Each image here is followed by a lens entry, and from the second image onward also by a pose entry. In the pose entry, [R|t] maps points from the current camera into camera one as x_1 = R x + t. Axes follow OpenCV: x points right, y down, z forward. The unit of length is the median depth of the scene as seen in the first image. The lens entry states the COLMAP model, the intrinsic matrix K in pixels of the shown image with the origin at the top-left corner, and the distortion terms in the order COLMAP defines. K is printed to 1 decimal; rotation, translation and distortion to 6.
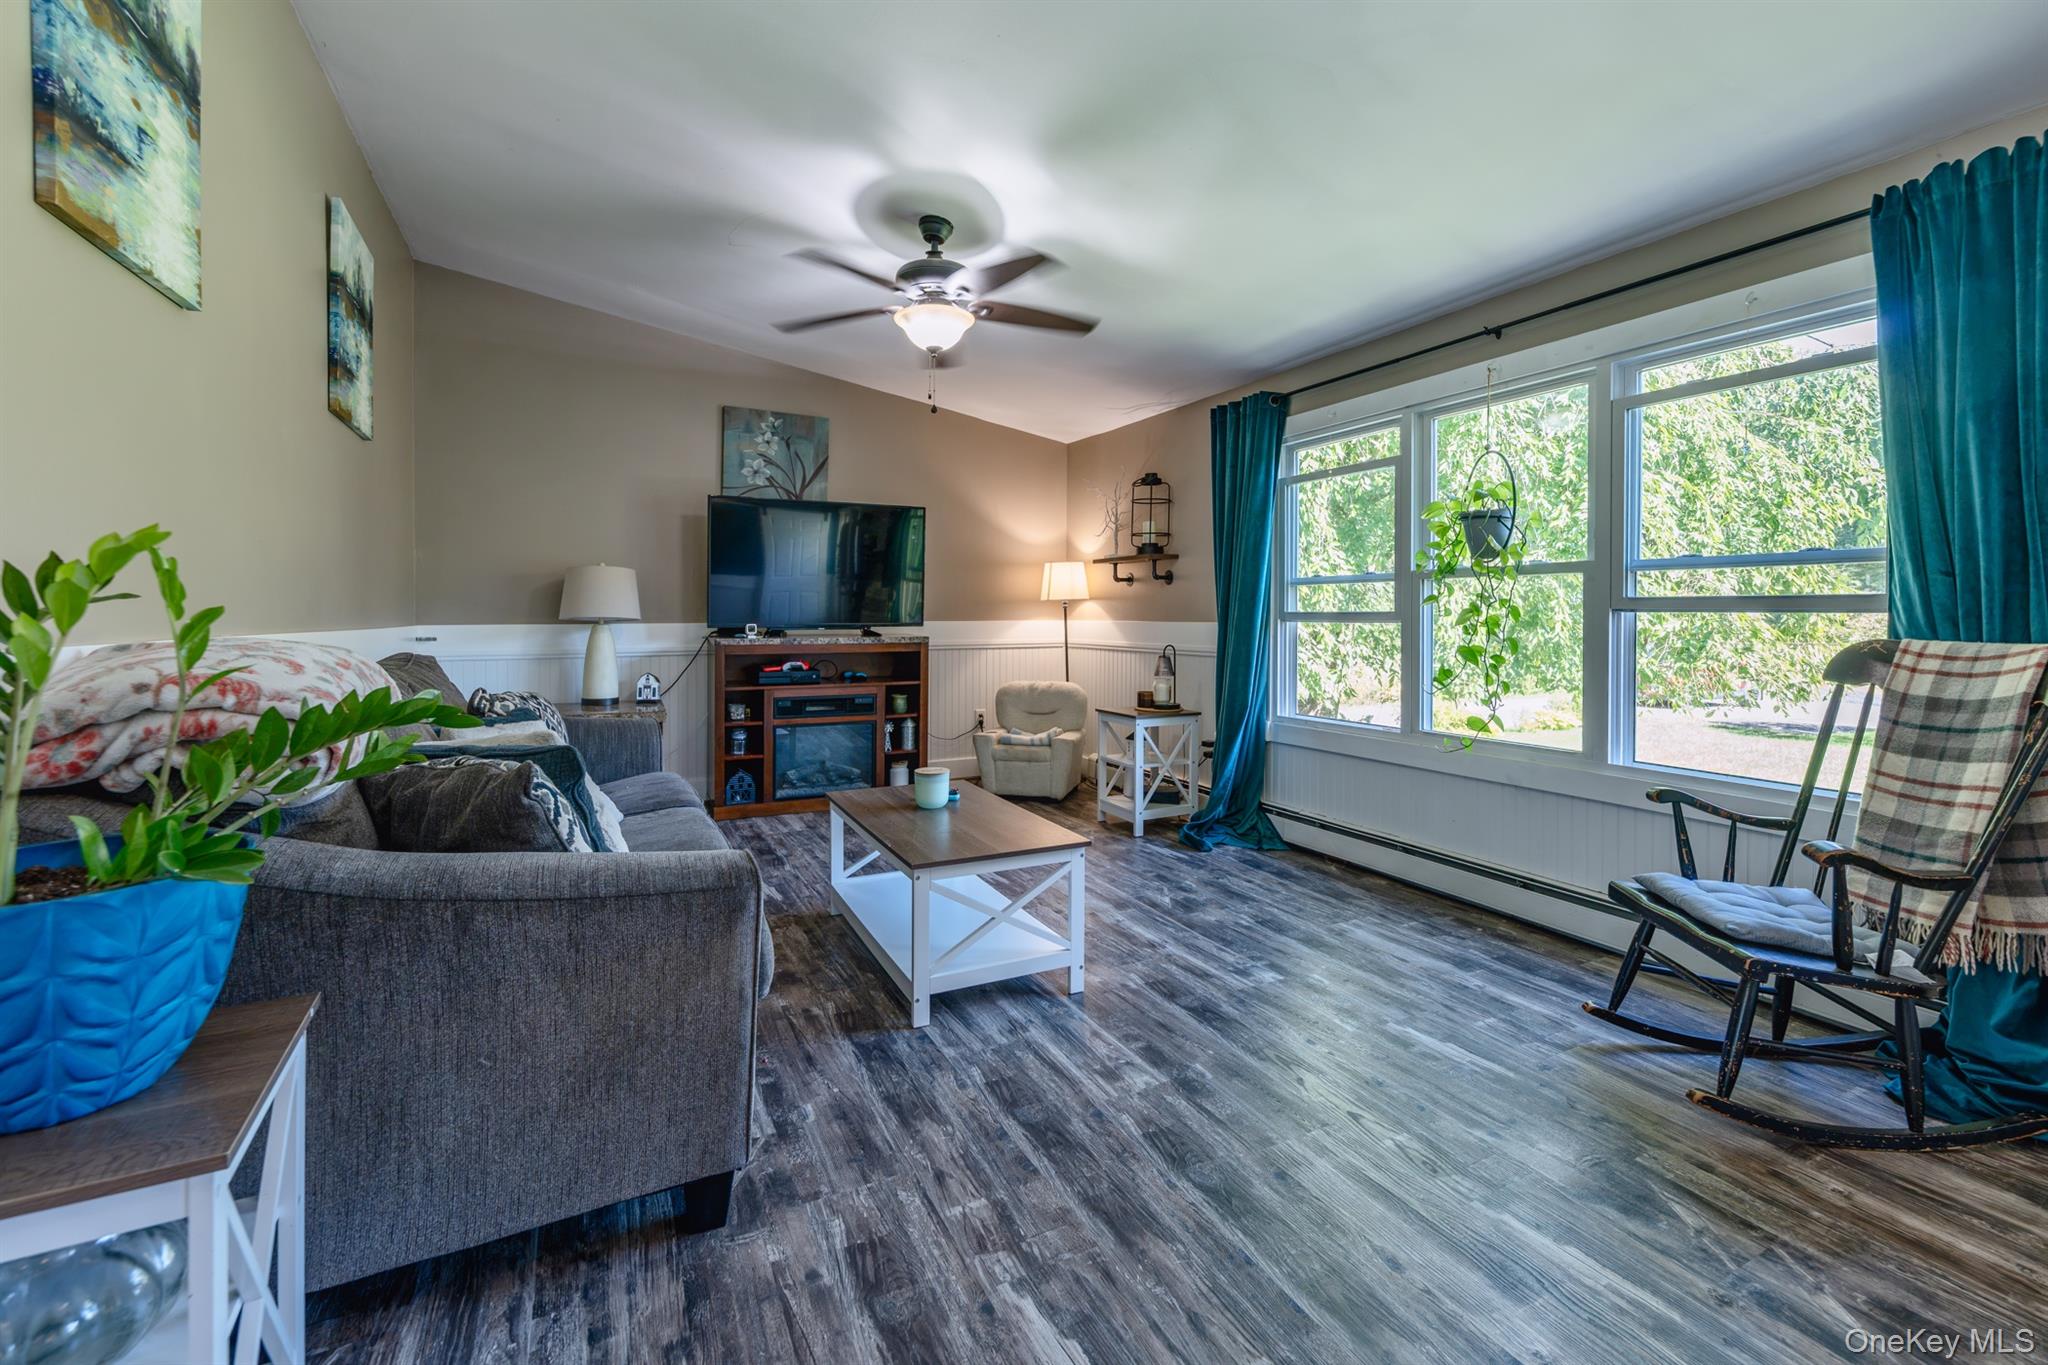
lens RADIAL K [[846.0, 0, 1021.8], [0, 846.0, 622.5], [0, 0, 1]] dist [-0.000870, -0.000533]
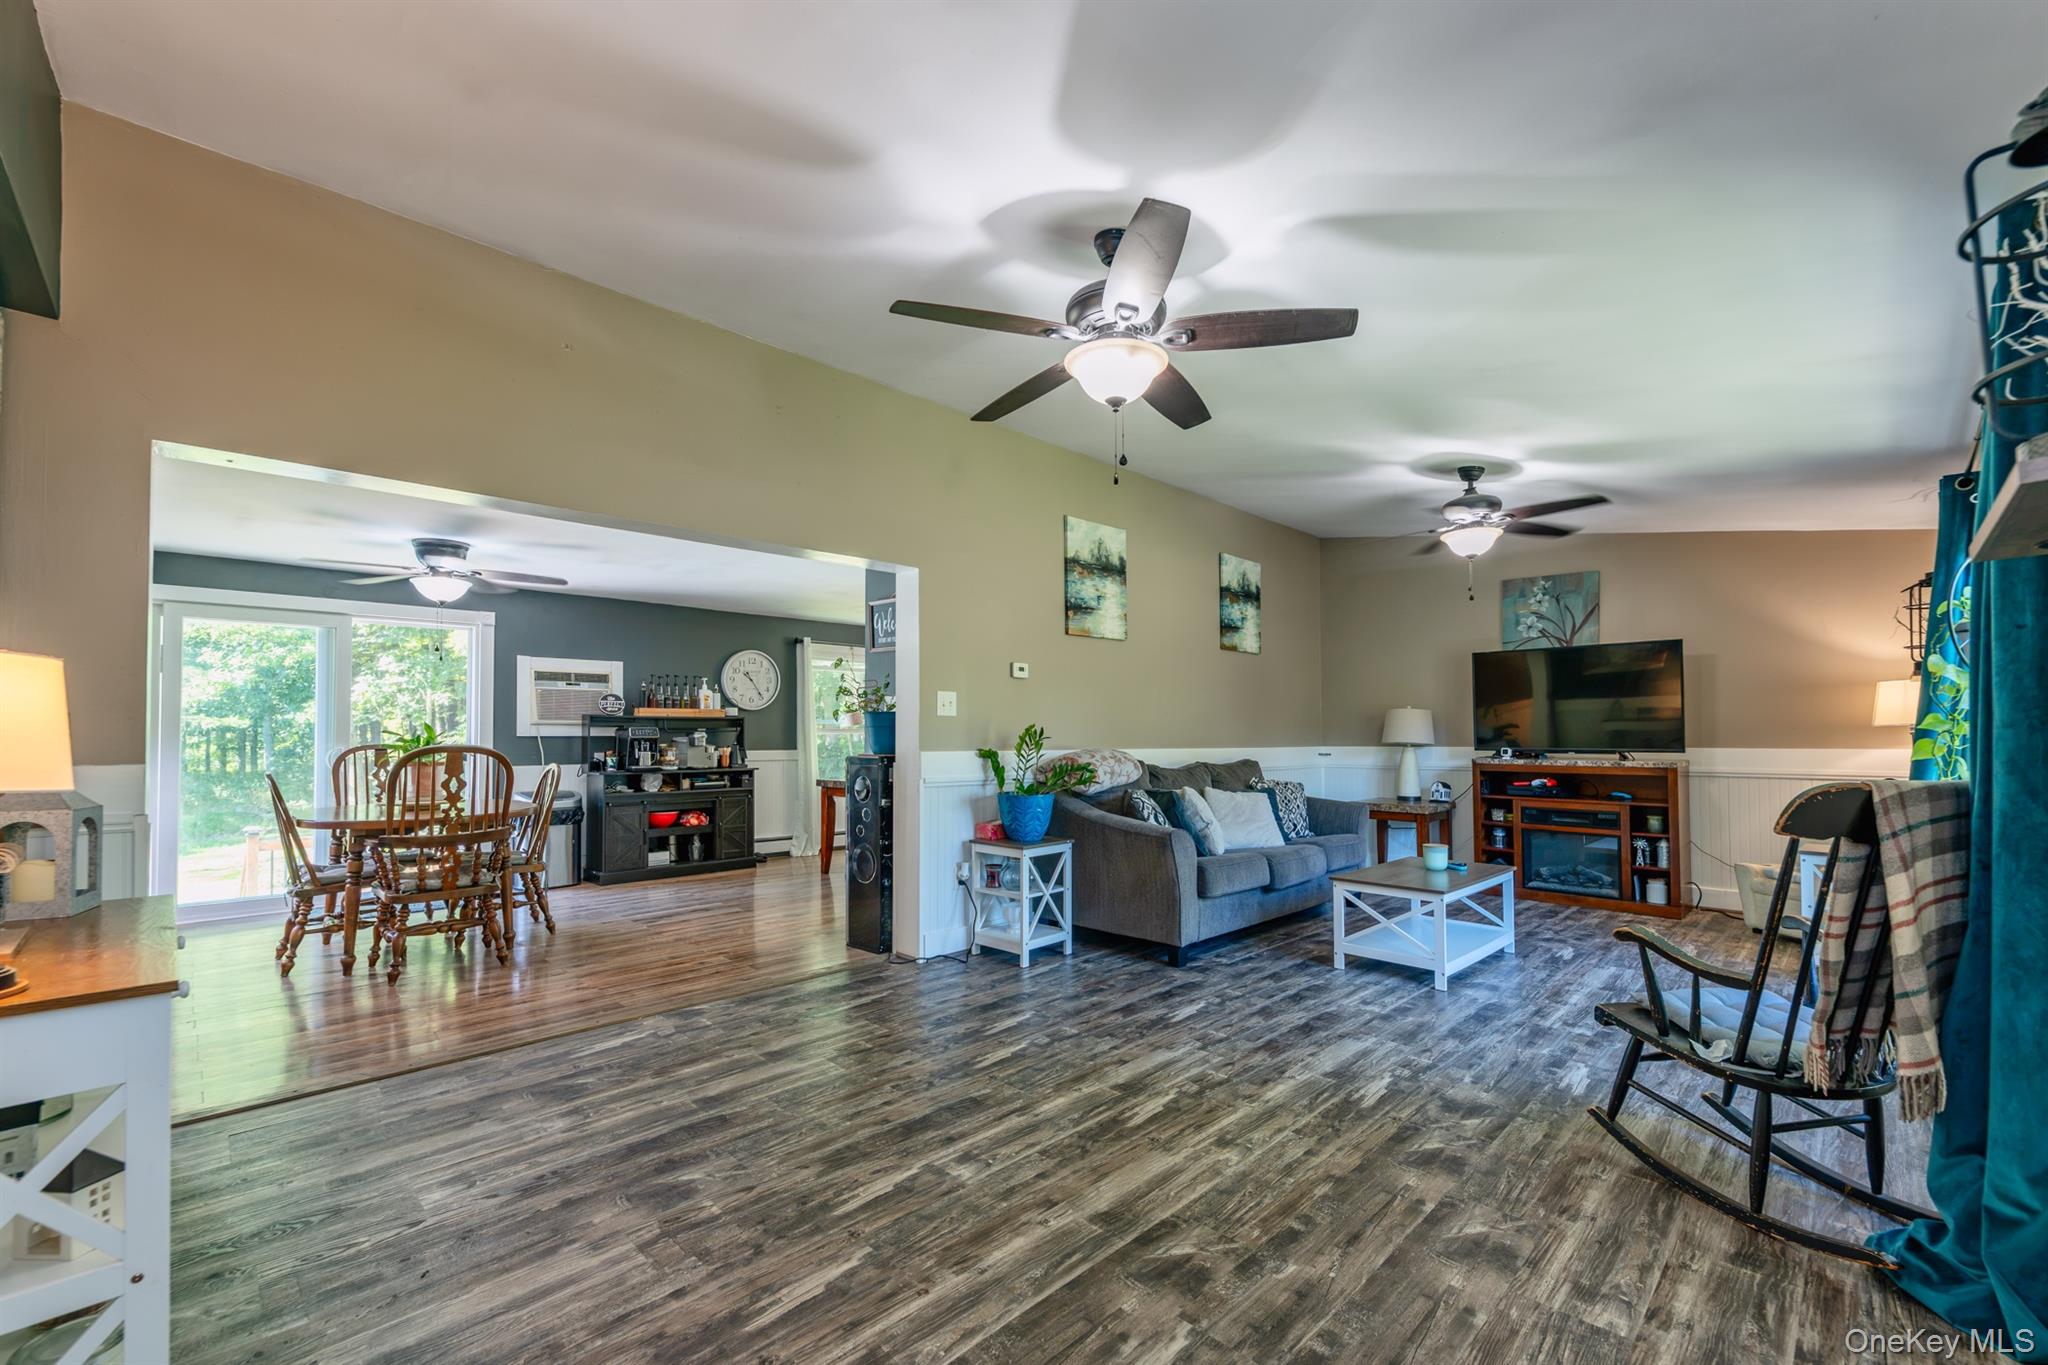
lens RADIAL K [[862.0, 0, 1039.0], [0, 862.0, 716.0], [0, 0, 1]] dist [-0.000629, 0.004833]
pose [[0.320143, -0.021046, -0.947135, 1.072875], [-0.009969, 0.999623, -0.025582, -0.009695], [0.947317, 0.017632, 0.319813, -0.160844]]
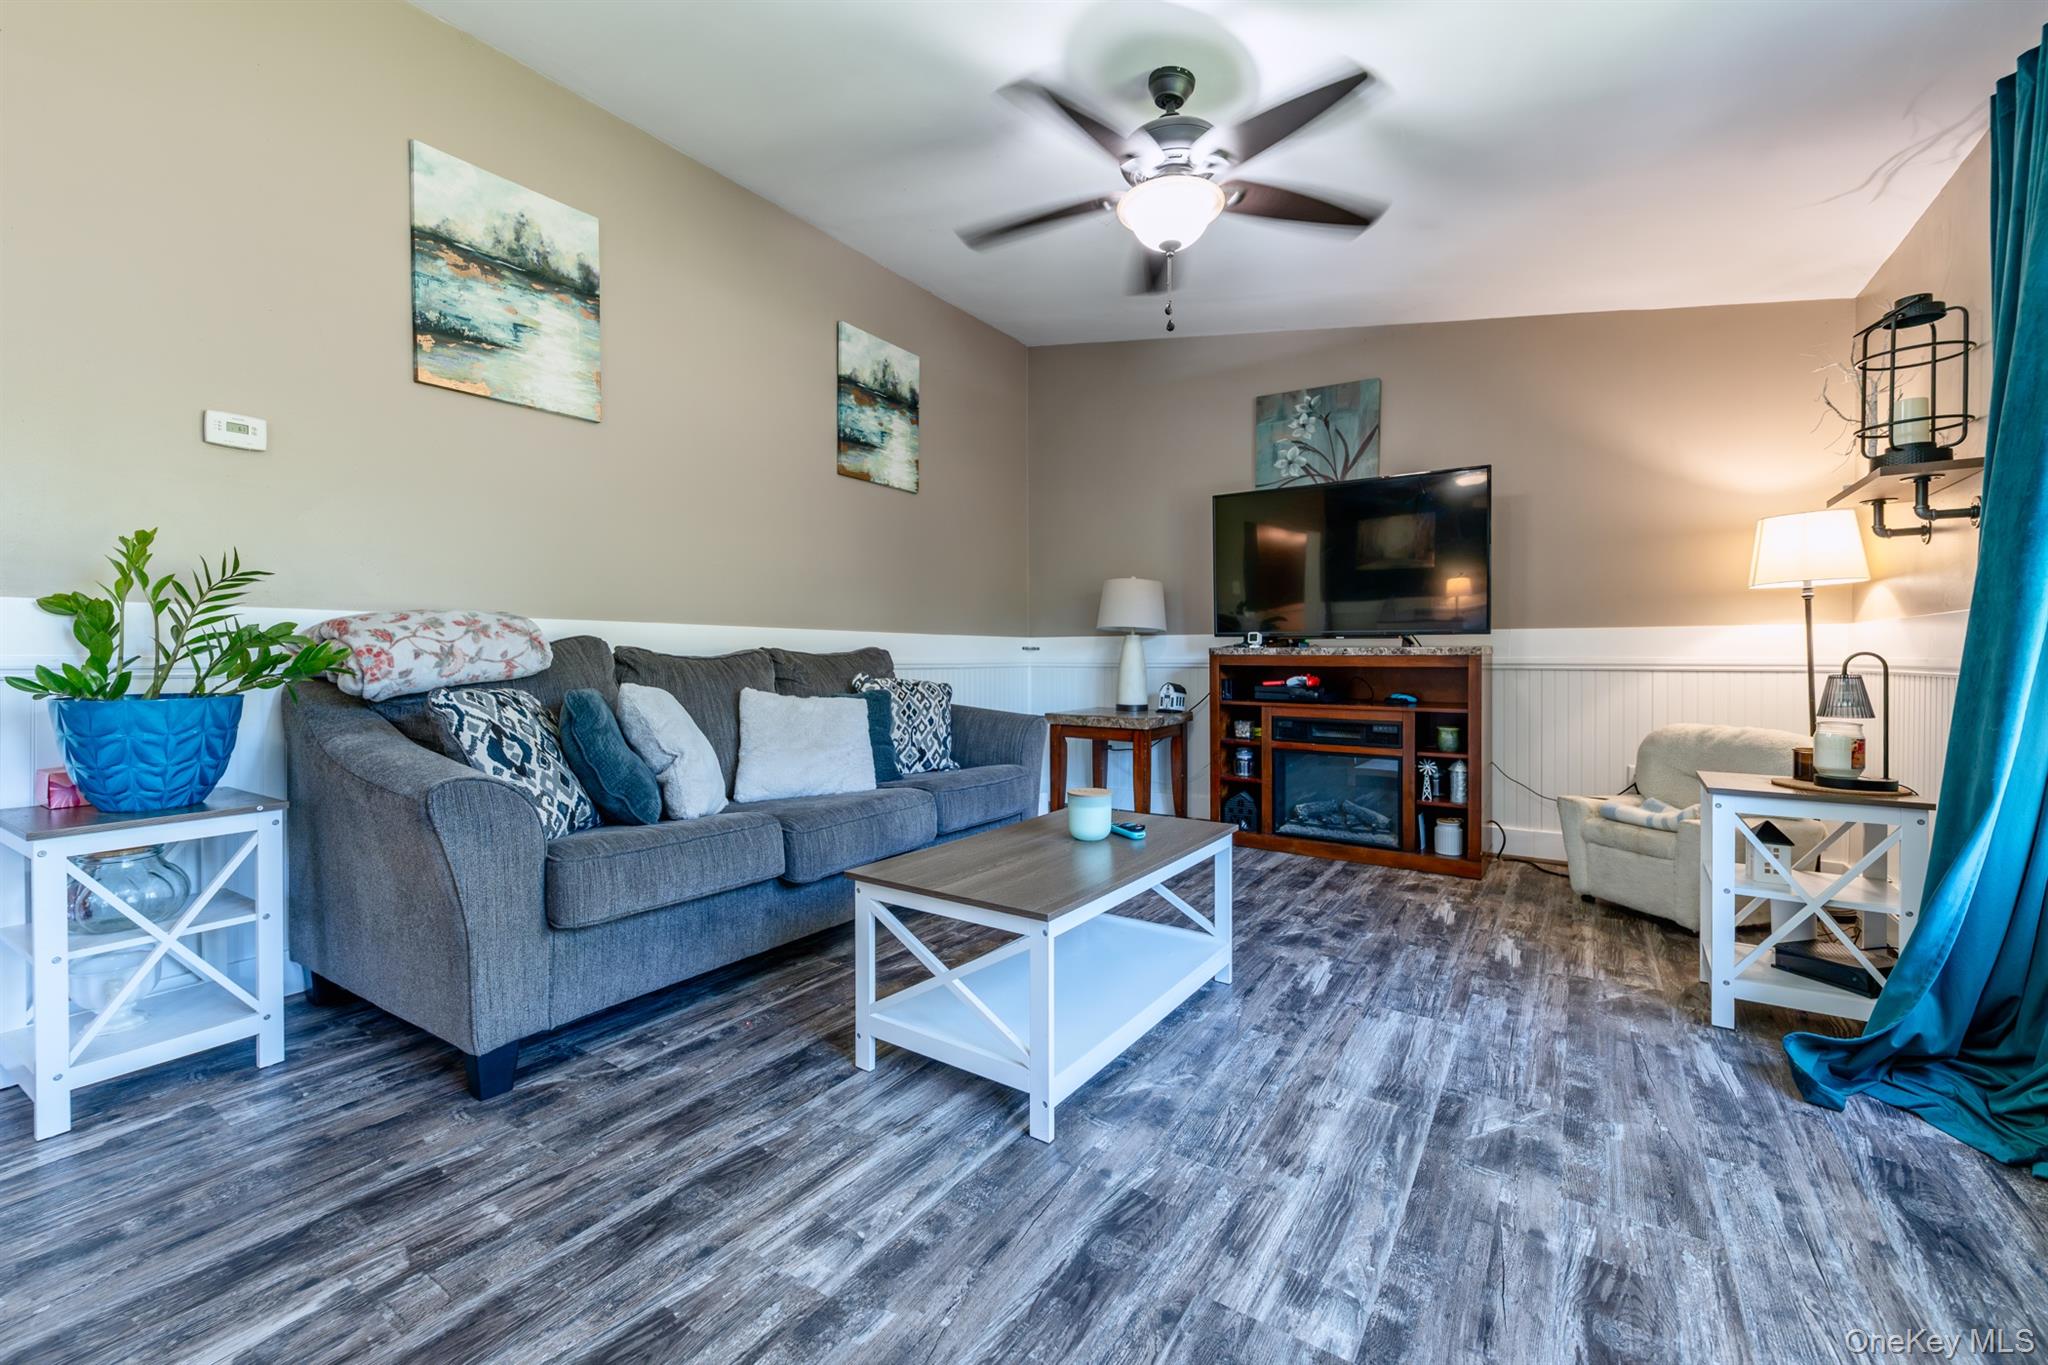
lens RADIAL K [[834.6, 0, 1037.7], [0, 834.6, 666.4], [0, 0, 1]] dist [0.000938, -0.000473]
pose [[0.497834, 0.010789, -0.867205, 0.506948], [-0.009948, 0.999928, 0.006730, 0.051810], [0.867215, 0.005276, 0.497905, 0.545070]]
